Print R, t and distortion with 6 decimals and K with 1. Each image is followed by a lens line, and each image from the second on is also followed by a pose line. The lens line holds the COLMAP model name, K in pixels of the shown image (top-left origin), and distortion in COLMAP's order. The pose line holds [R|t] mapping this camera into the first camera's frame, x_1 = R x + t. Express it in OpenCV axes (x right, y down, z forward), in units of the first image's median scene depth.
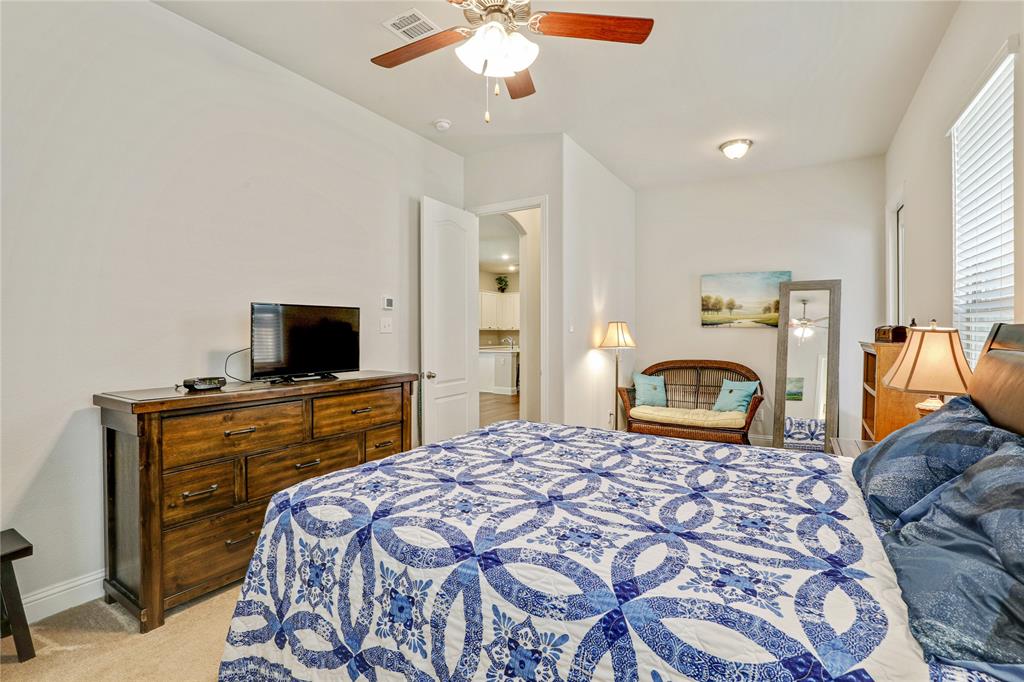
lens RADIAL K [[476.2, 0, 512.1], [0, 476.2, 334.1], [0, 0, 1]] dist [-0.025509, -0.000505]
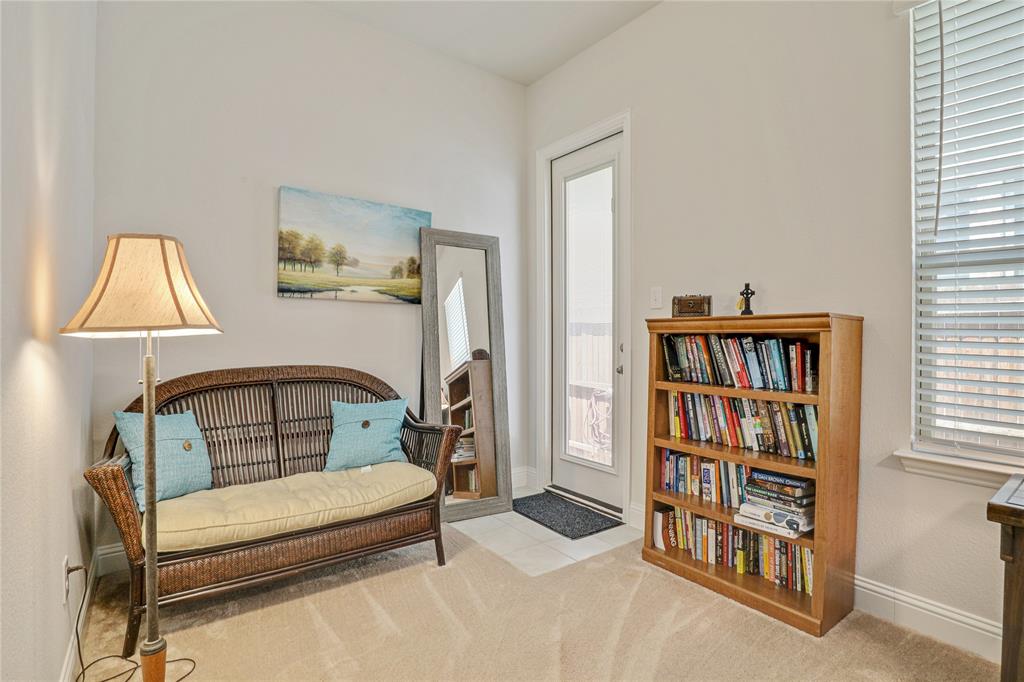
lens RADIAL K [[476.2, 0, 510.4], [0, 476.2, 340.1], [0, 0, 1]] dist [-0.025509, -0.000505]
pose [[0.342990, -0.002324, 0.939336, 0.041491], [-0.001313, 0.999995, 0.002954, 0.028669], [-0.939338, -0.002247, 0.342985, 0.658439]]
